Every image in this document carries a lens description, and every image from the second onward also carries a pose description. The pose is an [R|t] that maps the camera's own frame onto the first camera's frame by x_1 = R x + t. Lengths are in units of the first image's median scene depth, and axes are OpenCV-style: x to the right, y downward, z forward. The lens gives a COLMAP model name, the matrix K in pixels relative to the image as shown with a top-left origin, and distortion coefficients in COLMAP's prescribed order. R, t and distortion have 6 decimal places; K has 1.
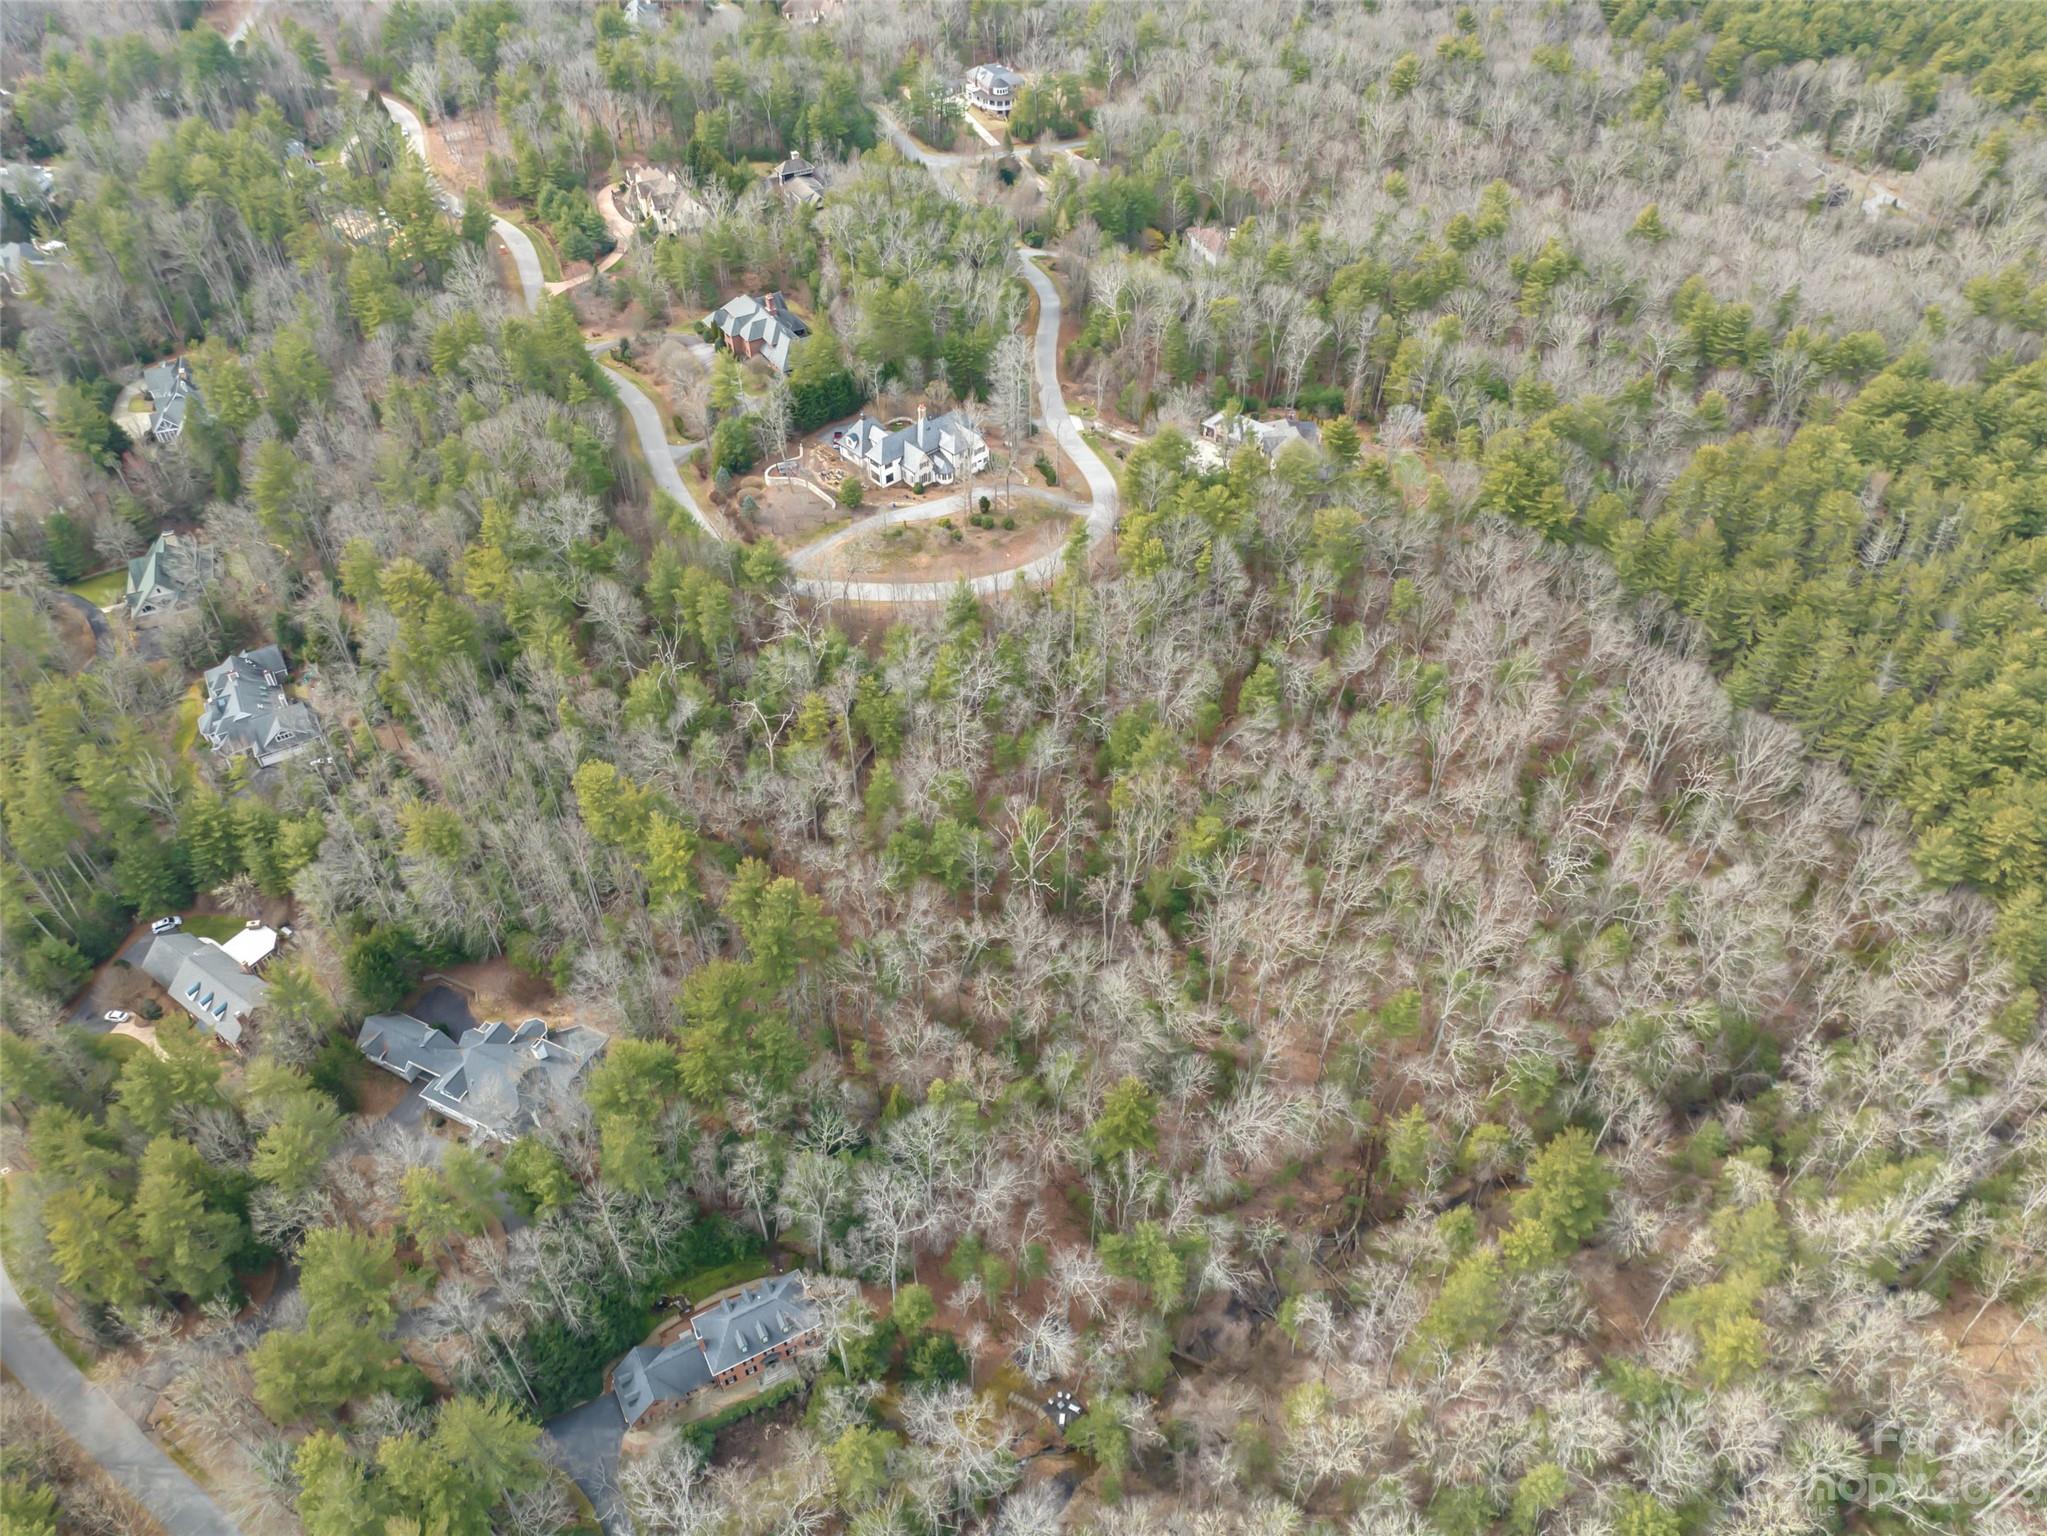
lens RADIAL K [[1521.5, 0, 1029.8], [0, 1521.5, 778.4], [0, 0, 1]] dist [-0.039410, -0.001452]
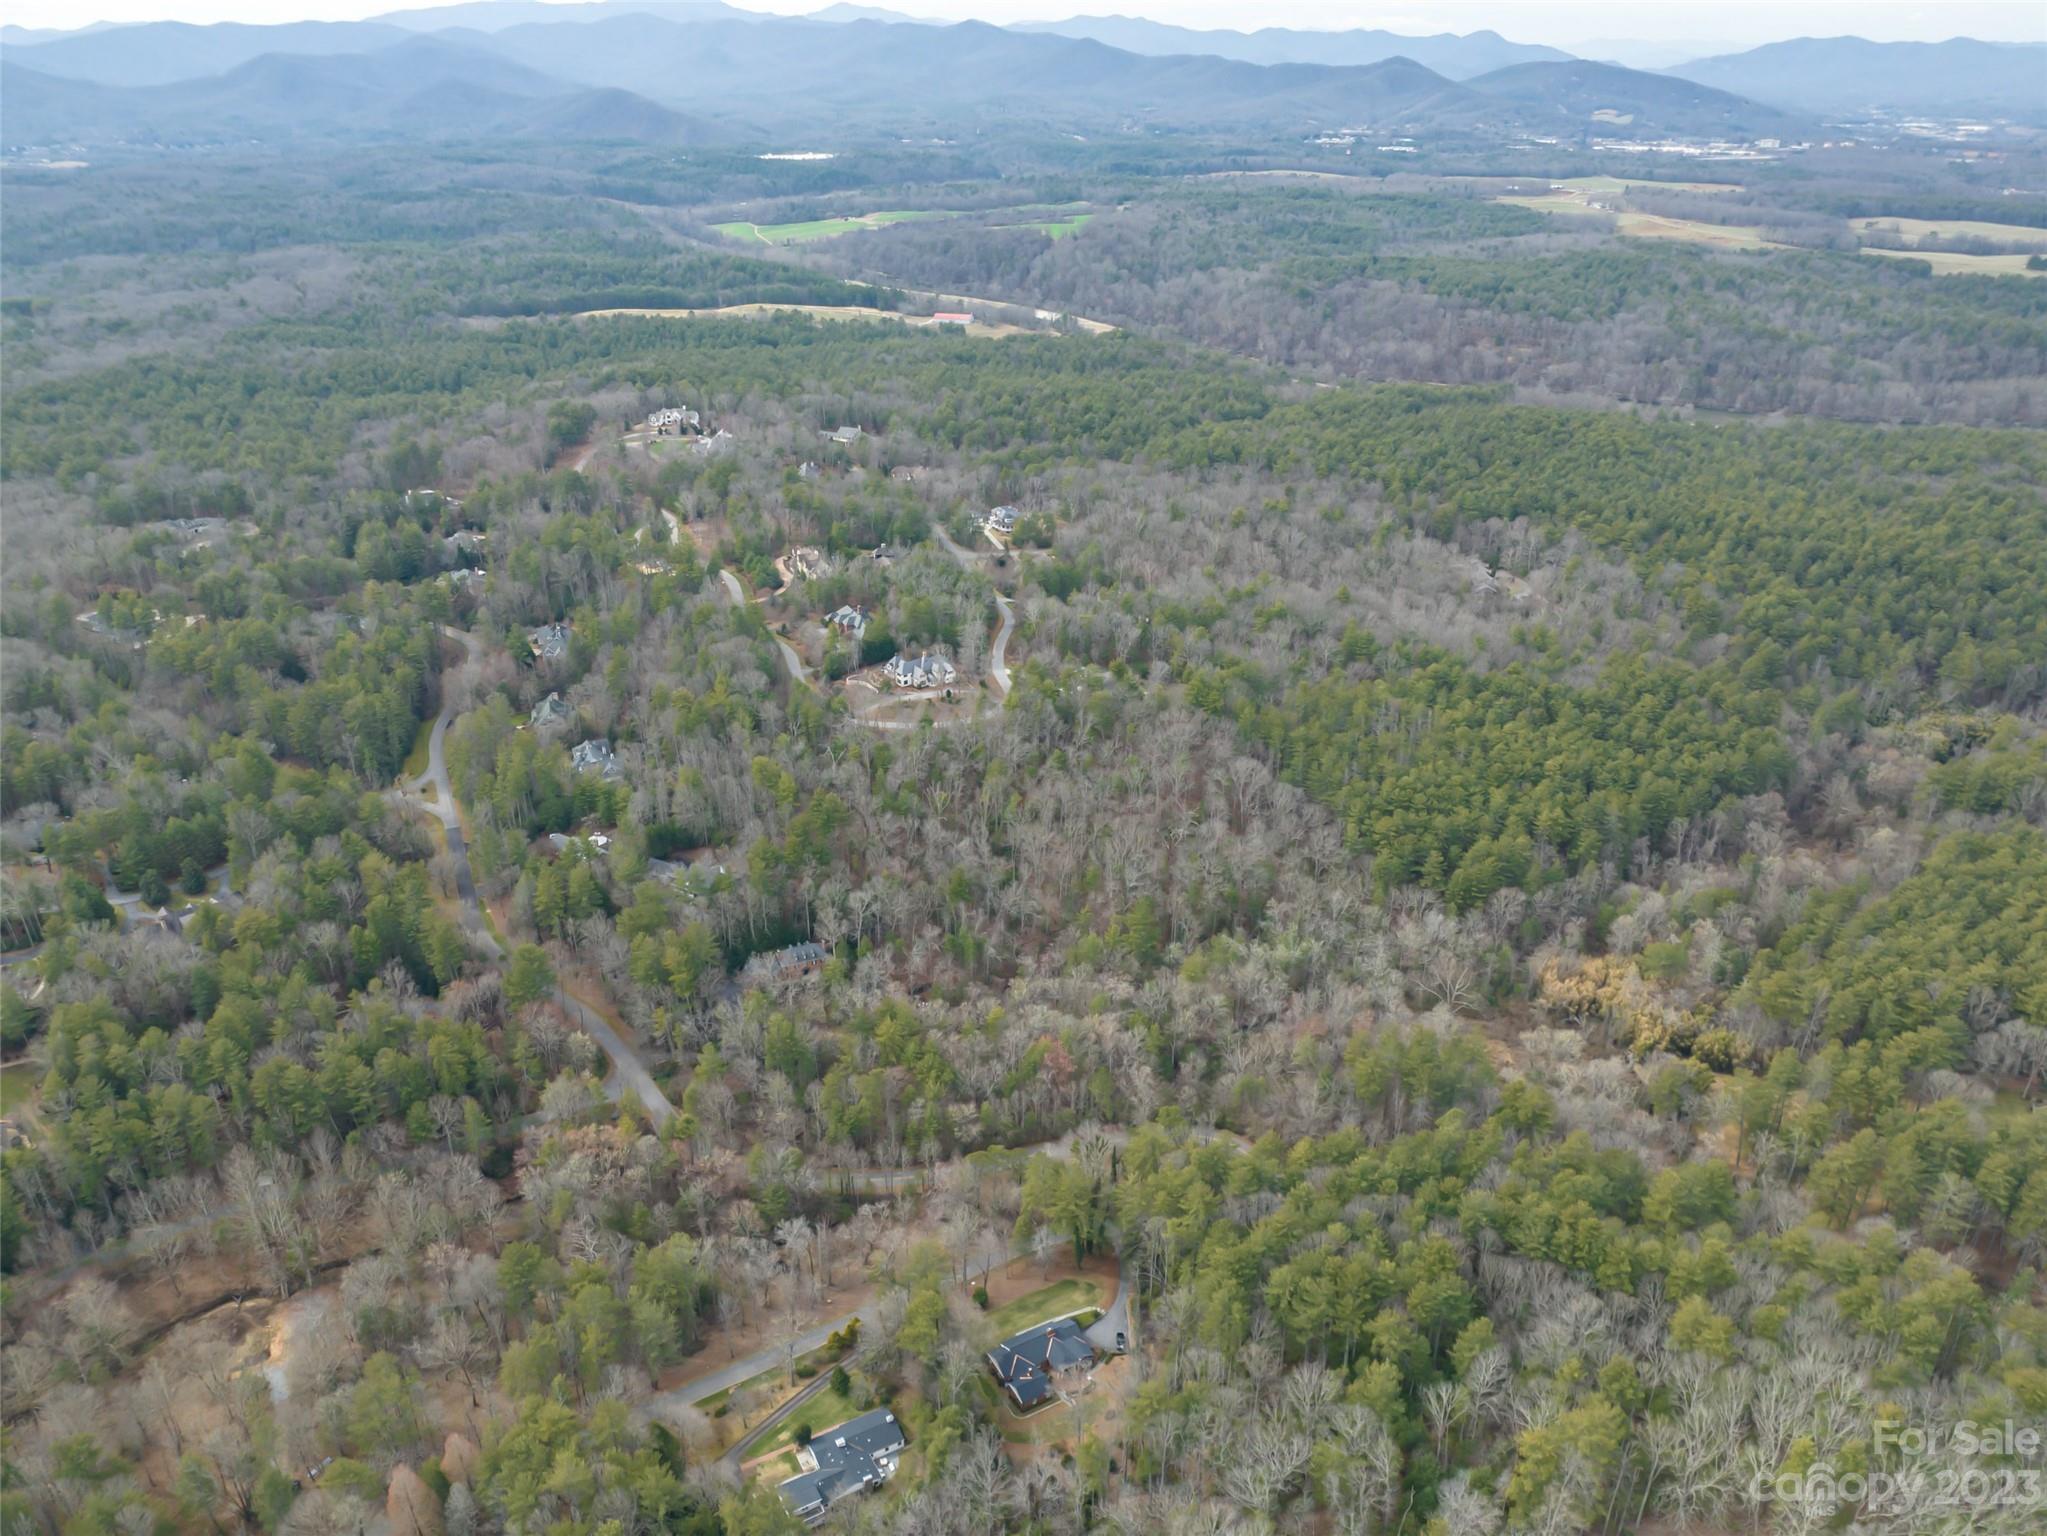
lens RADIAL K [[1521.5, 0, 1029.8], [0, 1521.5, 778.4], [0, 0, 1]] dist [-0.039410, -0.001452]
pose [[0.996135, 0.047976, -0.073582, 0.201391], [-0.066322, 0.960033, -0.271914, 0.411973], [0.057596, 0.275743, 0.959504, -0.806766]]
